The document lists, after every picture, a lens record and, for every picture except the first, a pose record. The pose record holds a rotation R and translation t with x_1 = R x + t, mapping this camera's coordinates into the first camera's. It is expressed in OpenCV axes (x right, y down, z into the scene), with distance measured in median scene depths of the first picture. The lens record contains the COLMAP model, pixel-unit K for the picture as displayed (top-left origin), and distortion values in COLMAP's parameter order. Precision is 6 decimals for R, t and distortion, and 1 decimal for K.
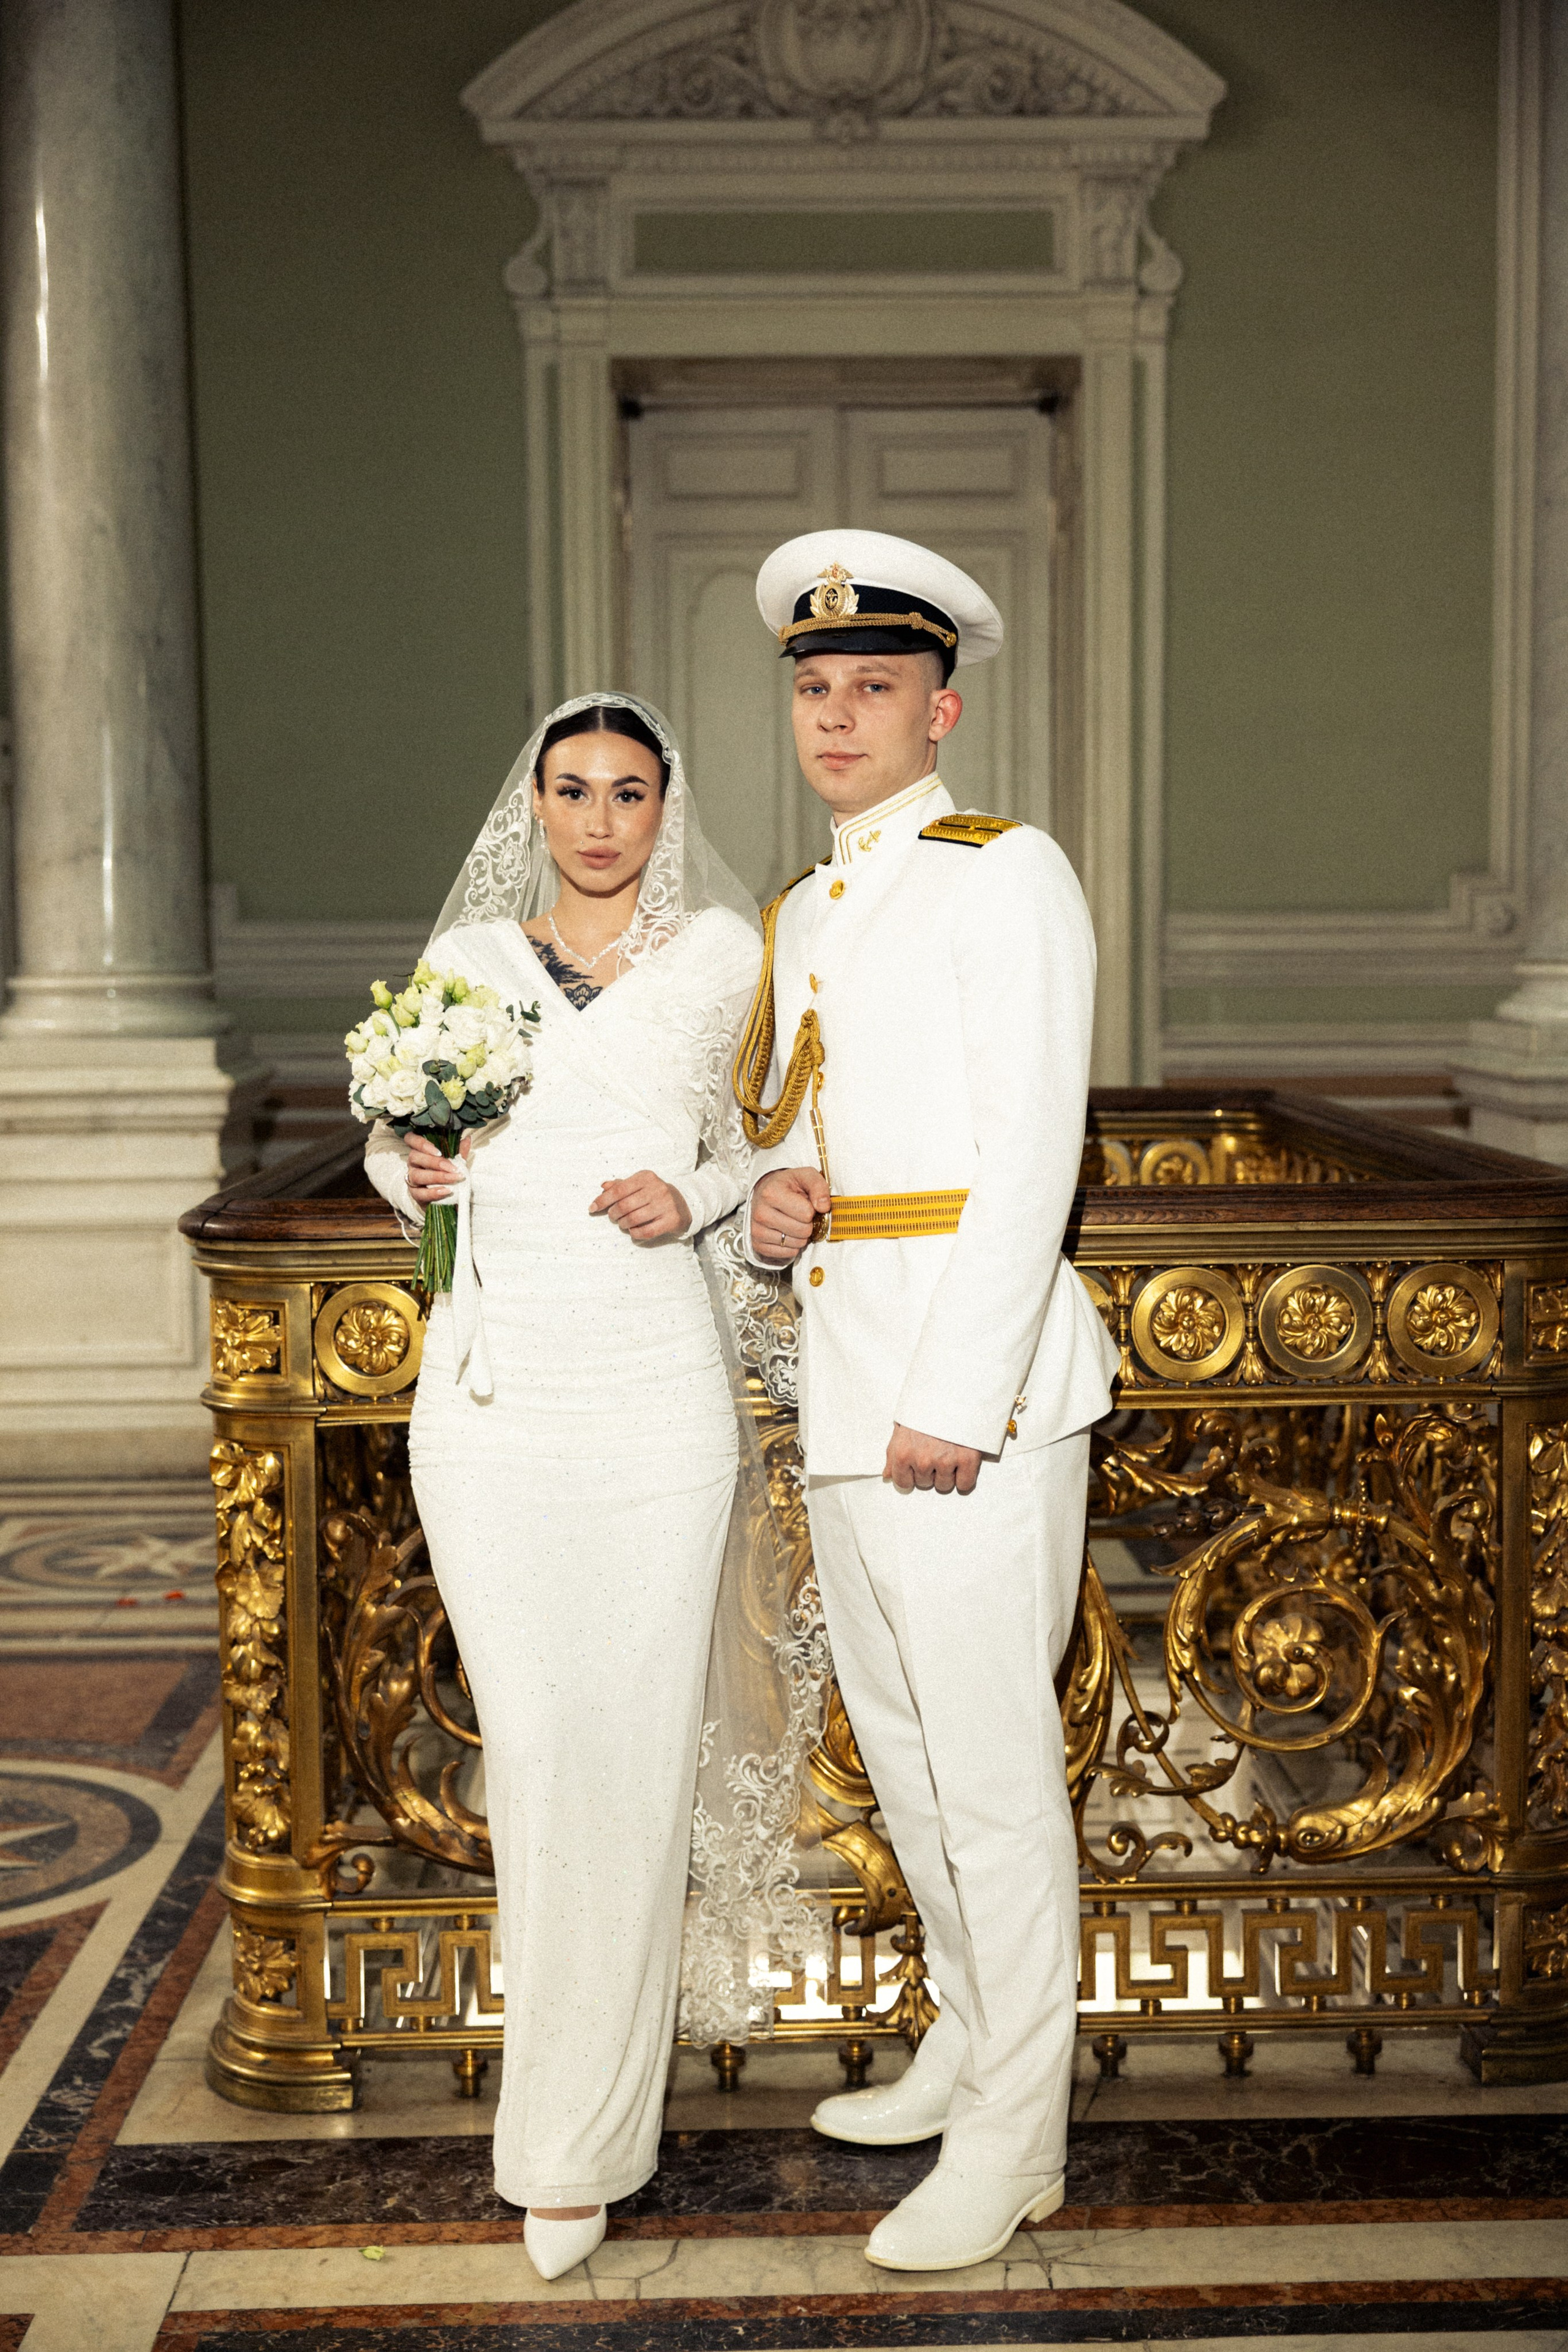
lens RADIAL K [[2912.3, 0, 784.0], [0, 2912.3, 1176.0], [0, 0, 1]] dist [0.005490, 0.033174]
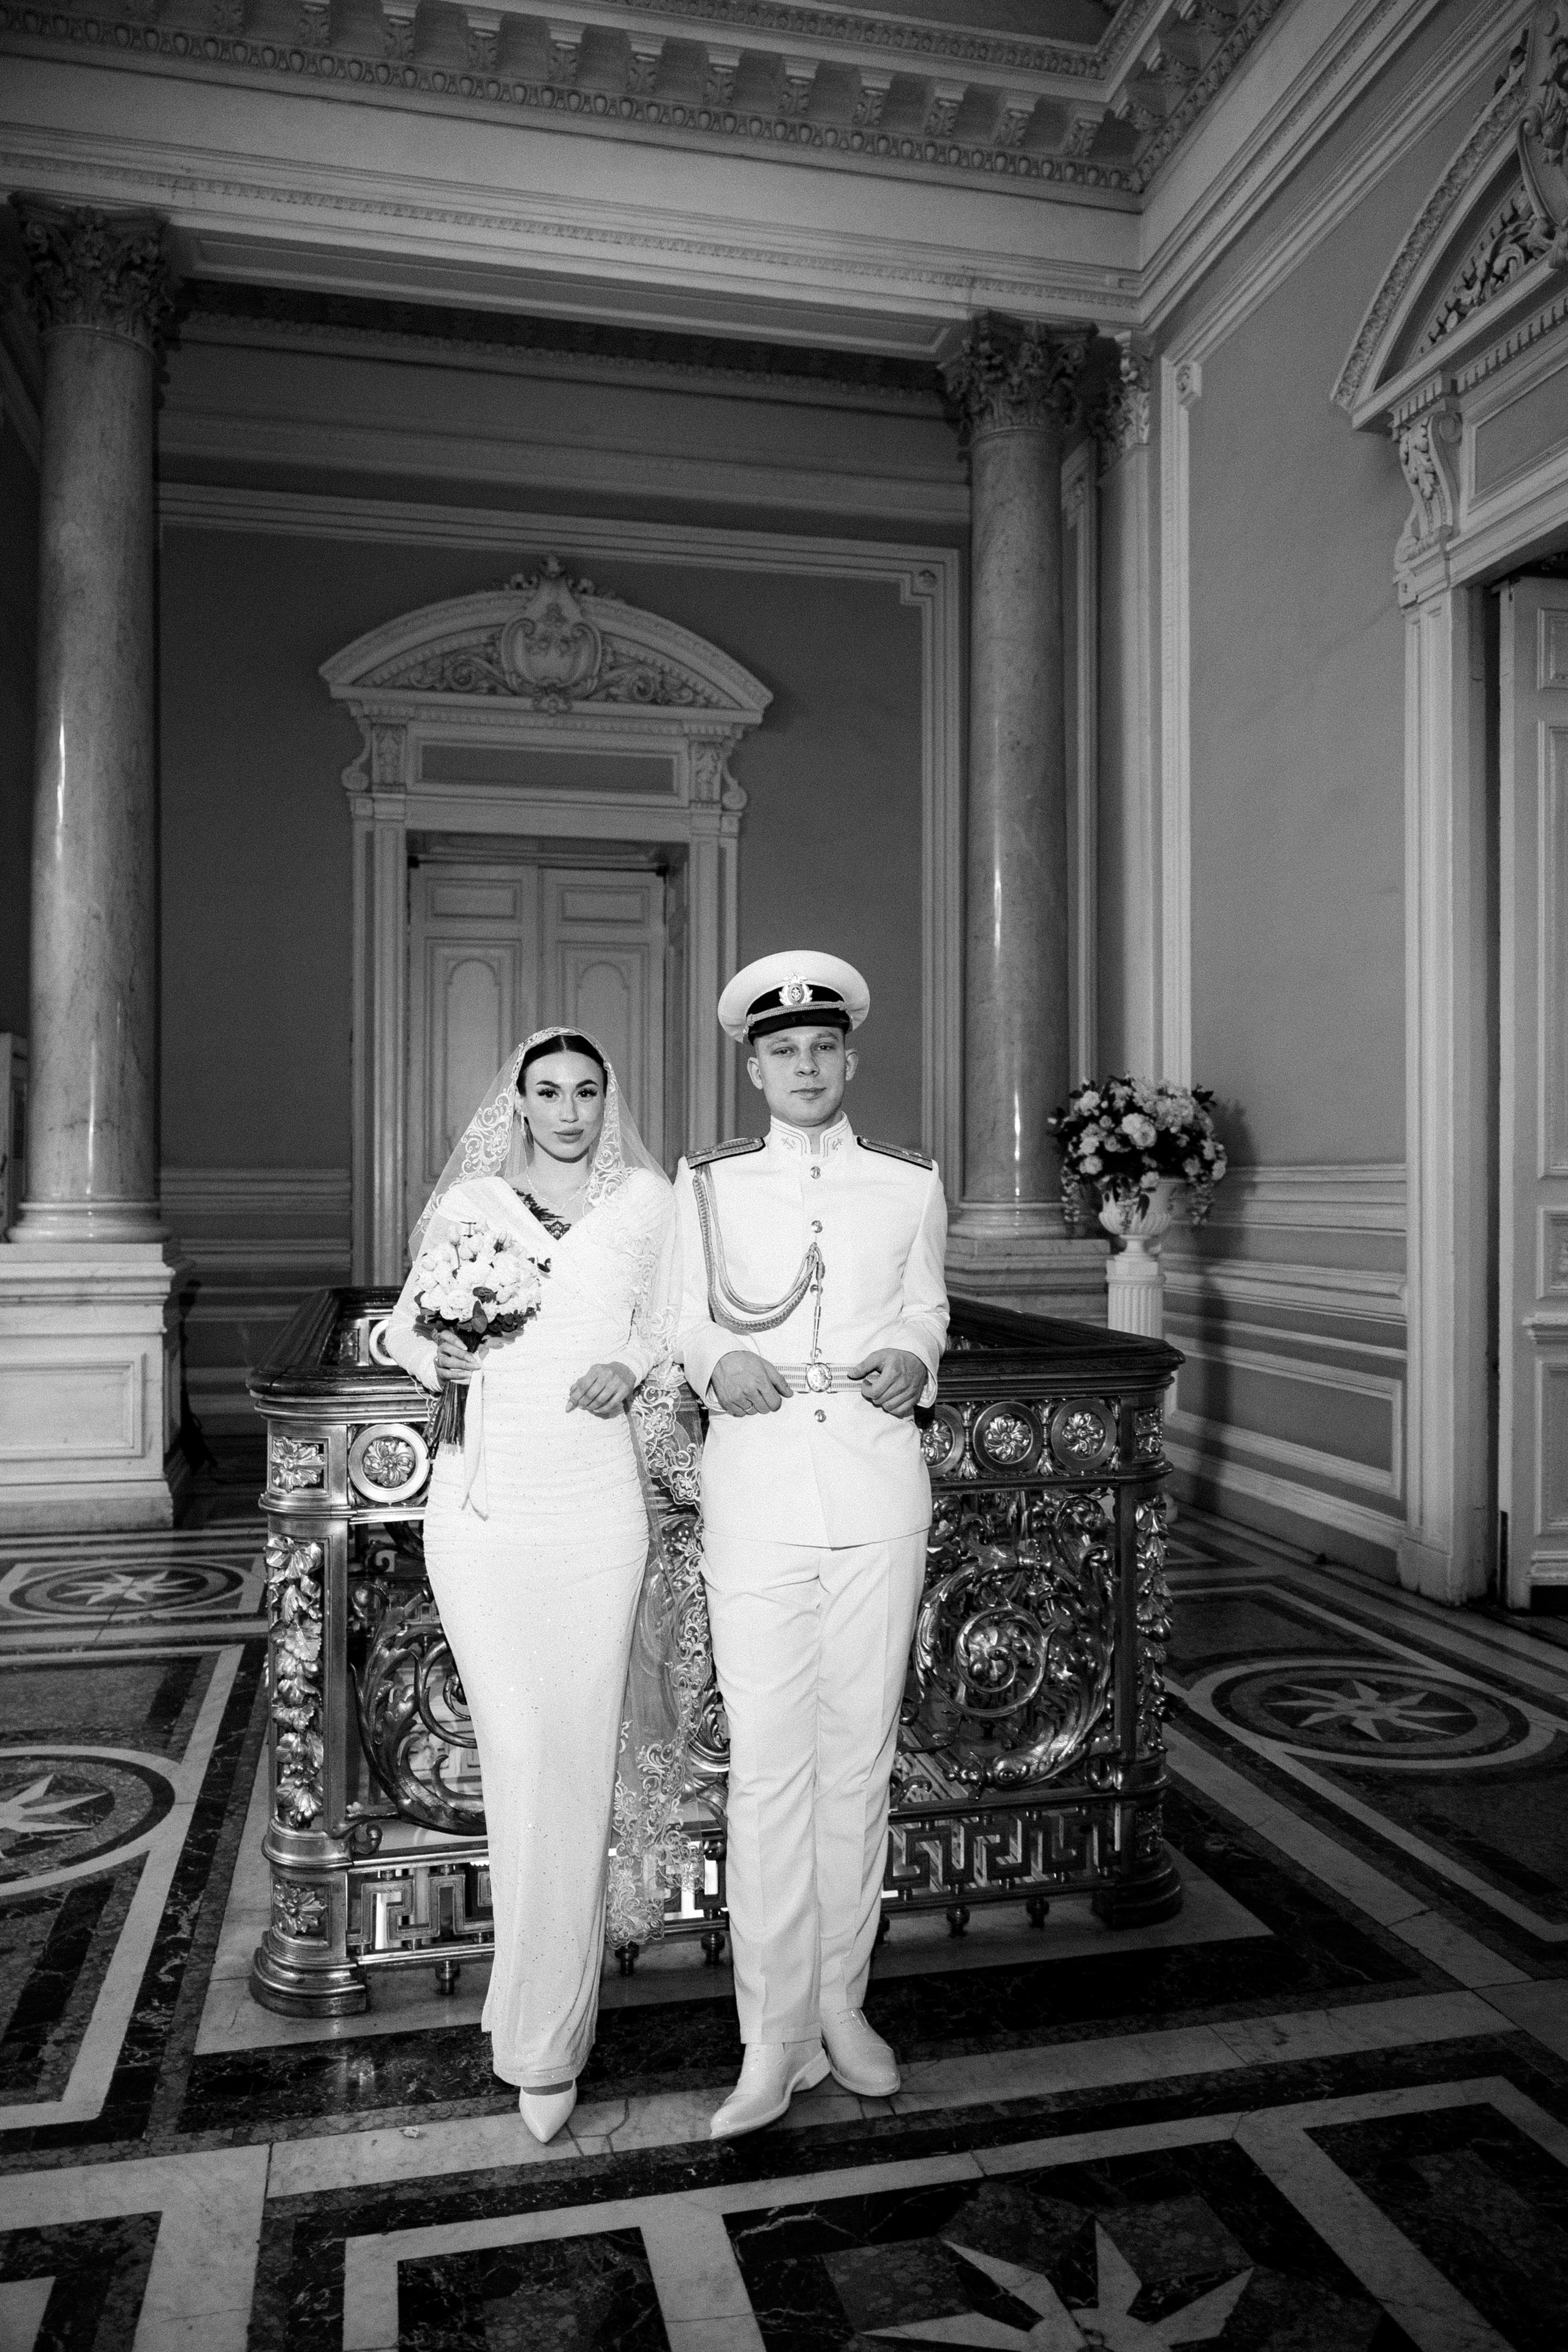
lens RADIAL K [[1678.0, 0, 774.7], [0, 1678.0, 1177.5], [0, 0, 1]] dist [-0.031370, 0.035752]
pose [[0.979322, 0.012019, 0.201949, -0.112889], [0.004861, 0.996547, -0.082885, -0.013462], [-0.202248, 0.082152, 0.975882, 0.127823]]
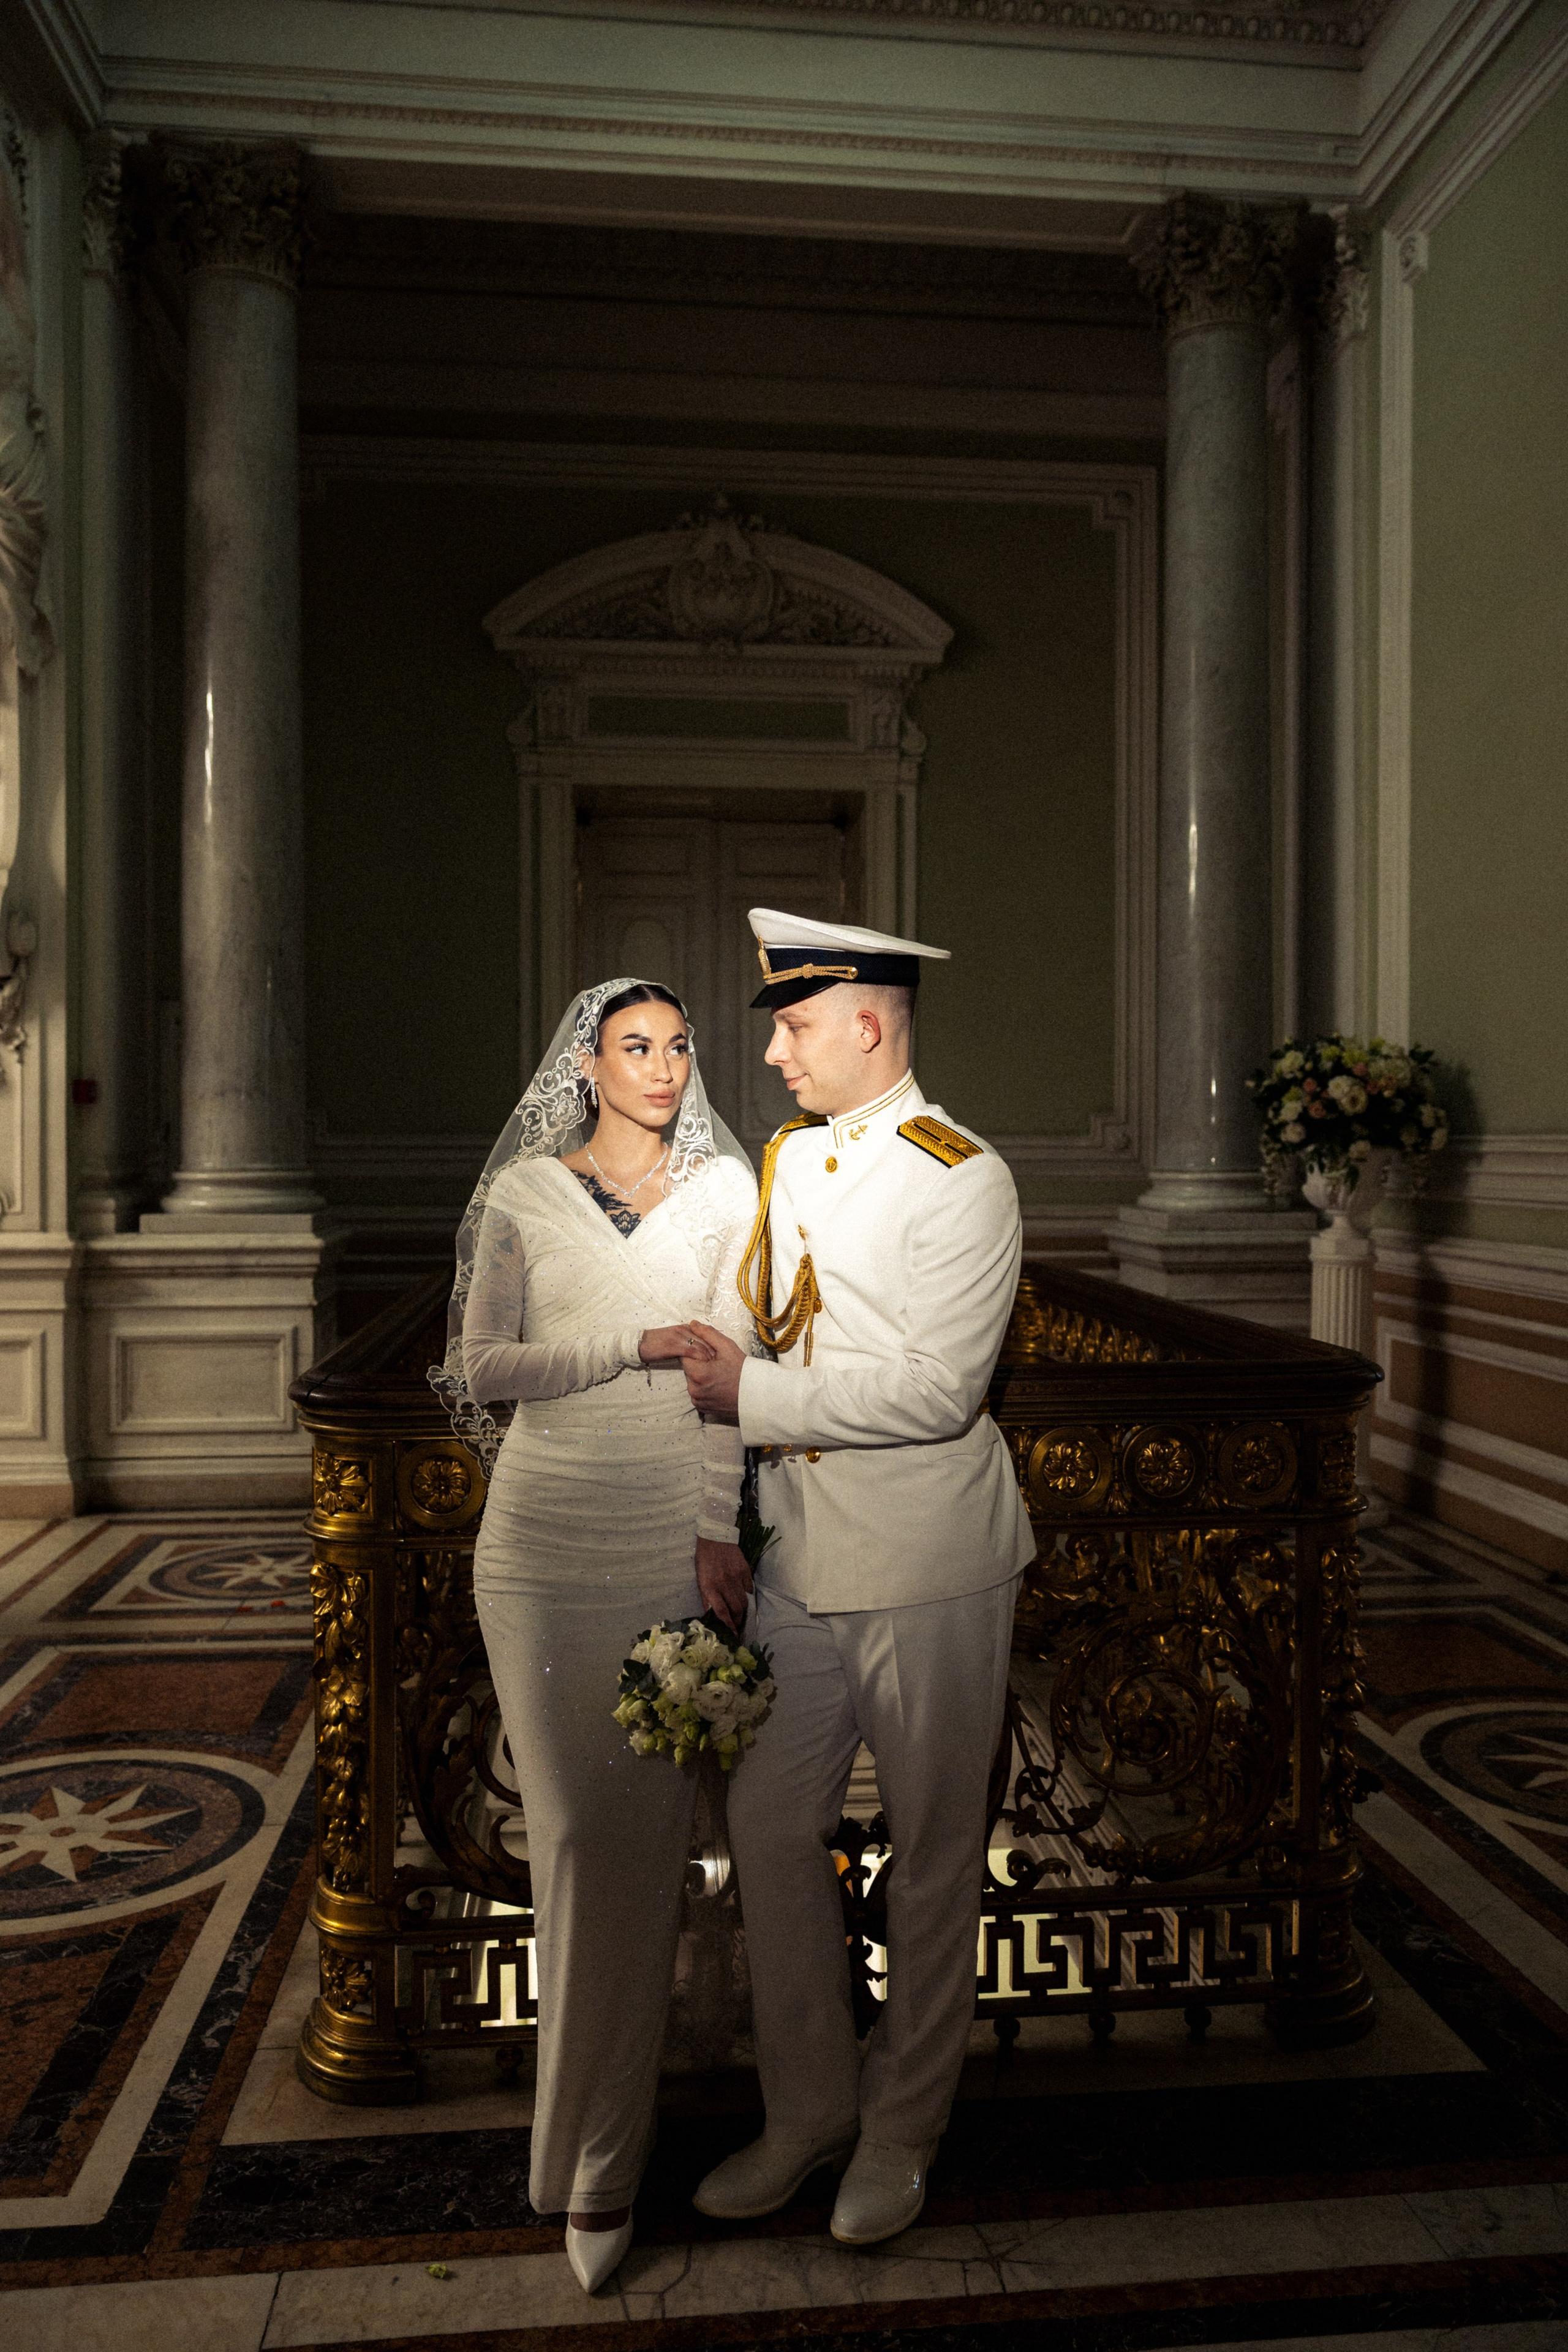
lens RADIAL K [[1678.0, 0, 774.7], [0, 1678.0, 1177.5], [0, 0, 1]] dist [-0.031370, 0.035752]
pose [[0.996839, 0.008996, 0.078943, -0.050138], [-0.004365, 0.998269, -0.058646, -0.032517], [-0.079334, 0.058116, 0.995153, 0.232616]]
